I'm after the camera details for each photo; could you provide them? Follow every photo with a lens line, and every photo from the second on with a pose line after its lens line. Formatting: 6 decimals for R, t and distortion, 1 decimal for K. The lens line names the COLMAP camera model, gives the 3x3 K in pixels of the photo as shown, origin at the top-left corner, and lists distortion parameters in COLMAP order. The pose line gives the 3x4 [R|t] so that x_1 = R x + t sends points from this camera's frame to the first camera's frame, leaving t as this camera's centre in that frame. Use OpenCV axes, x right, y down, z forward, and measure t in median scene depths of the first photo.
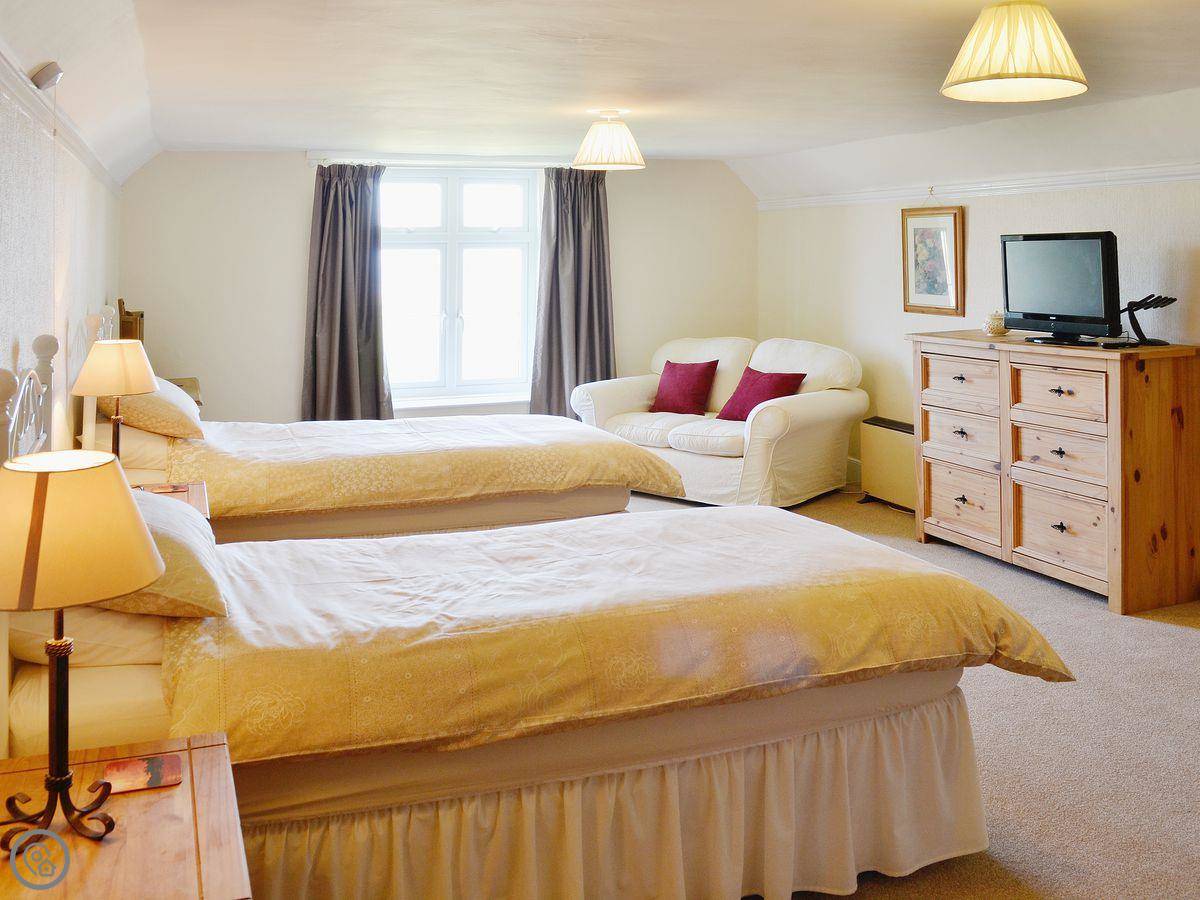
lens RADIAL K [[802.0, 0, 600.0], [0, 802.0, 450.0], [0, 0, 1]] dist [-0.031698, 0.001305]
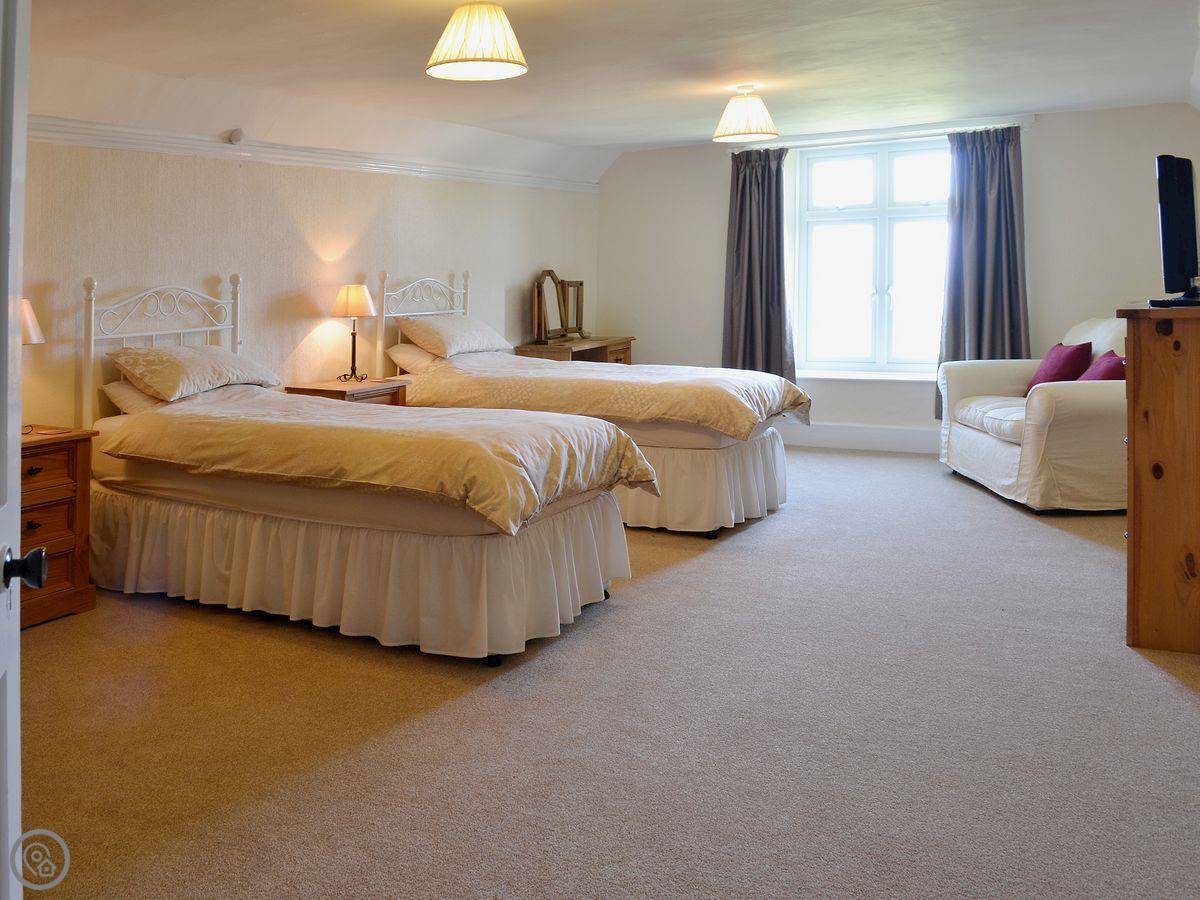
lens RADIAL K [[802.0, 0, 600.0], [0, 802.0, 450.0], [0, 0, 1]] dist [-0.031698, 0.001305]
pose [[0.761259, 0.133949, -0.634462, 0.633422], [-0.121545, 0.990566, 0.063295, 0.025226], [0.636955, 0.028932, 0.770358, 0.043730]]
